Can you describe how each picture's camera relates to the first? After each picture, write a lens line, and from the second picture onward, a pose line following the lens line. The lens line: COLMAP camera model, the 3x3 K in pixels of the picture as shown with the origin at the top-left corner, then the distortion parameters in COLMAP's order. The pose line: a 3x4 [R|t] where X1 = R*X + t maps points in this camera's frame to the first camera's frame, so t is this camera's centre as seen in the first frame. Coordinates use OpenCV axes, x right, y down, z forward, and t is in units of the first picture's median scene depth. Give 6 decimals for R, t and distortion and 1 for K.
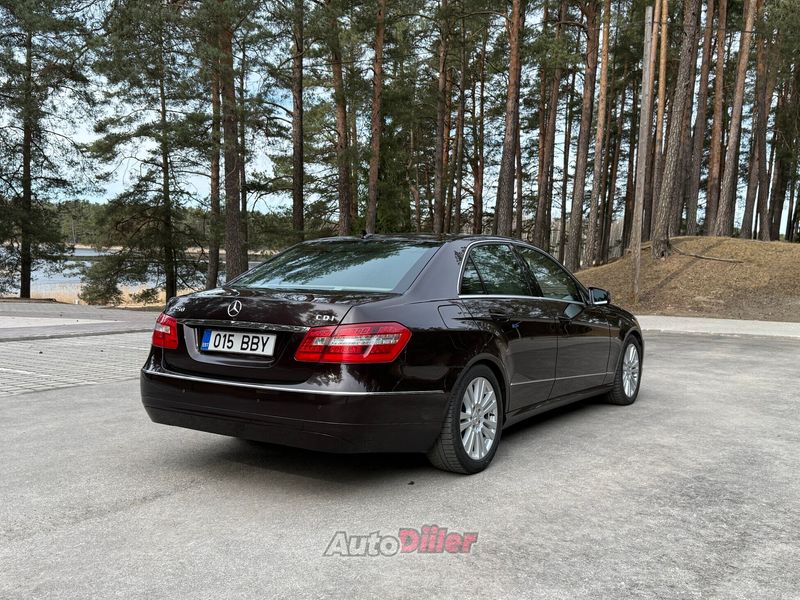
lens RADIAL K [[772.9, 0, 373.4], [0, 772.9, 303.4], [0, 0, 1]] dist [0.068202, 0.000000]
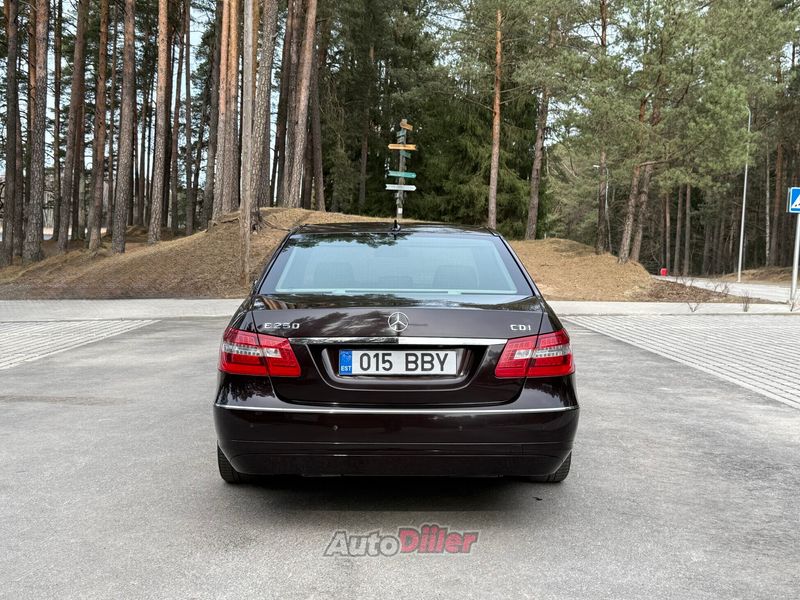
lens RADIAL K [[953.3, 0, 382.2], [0, 953.3, 293.1], [0, 0, 1]] dist [0.070801, 0.000000]
pose [[0.816720, -0.033512, 0.576060, -0.791251], [0.025770, 0.999434, 0.021605, -0.047780], [-0.576458, -0.002801, 0.817122, 0.172573]]
